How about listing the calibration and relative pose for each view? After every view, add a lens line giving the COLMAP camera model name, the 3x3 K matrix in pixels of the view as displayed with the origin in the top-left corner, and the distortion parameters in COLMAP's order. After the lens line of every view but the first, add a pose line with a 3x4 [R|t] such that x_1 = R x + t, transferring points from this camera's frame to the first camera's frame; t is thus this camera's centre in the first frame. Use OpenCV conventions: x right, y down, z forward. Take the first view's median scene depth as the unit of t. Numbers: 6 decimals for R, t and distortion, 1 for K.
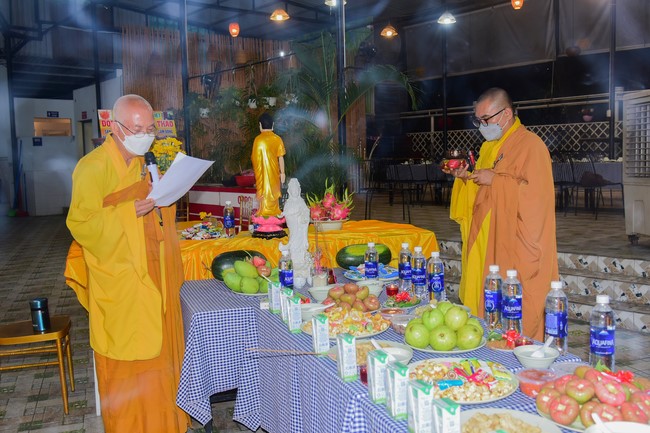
lens RADIAL K [[678.3, 0, 325.0], [0, 678.3, 216.5], [0, 0, 1]] dist [-0.010501, -0.000117]
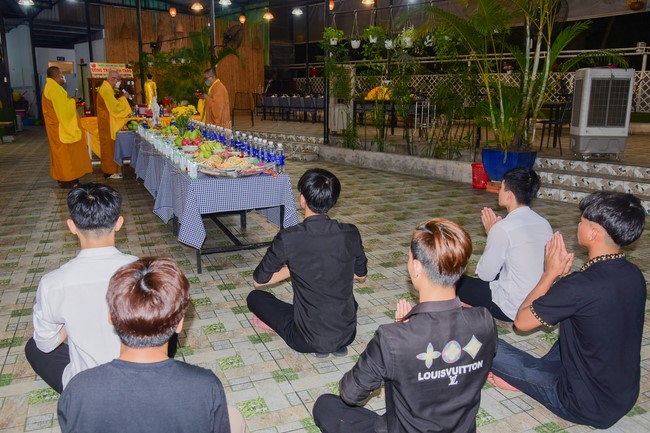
lens RADIAL K [[579.3, 0, 325.0], [0, 579.3, 216.5], [0, 0, 1]] dist [0.005194, 0.011893]
pose [[0.998509, 0.016085, 0.052154, 0.230507], [-0.022246, 0.992550, 0.119789, 0.057758], [-0.049839, -0.120771, 0.991429, -0.654688]]
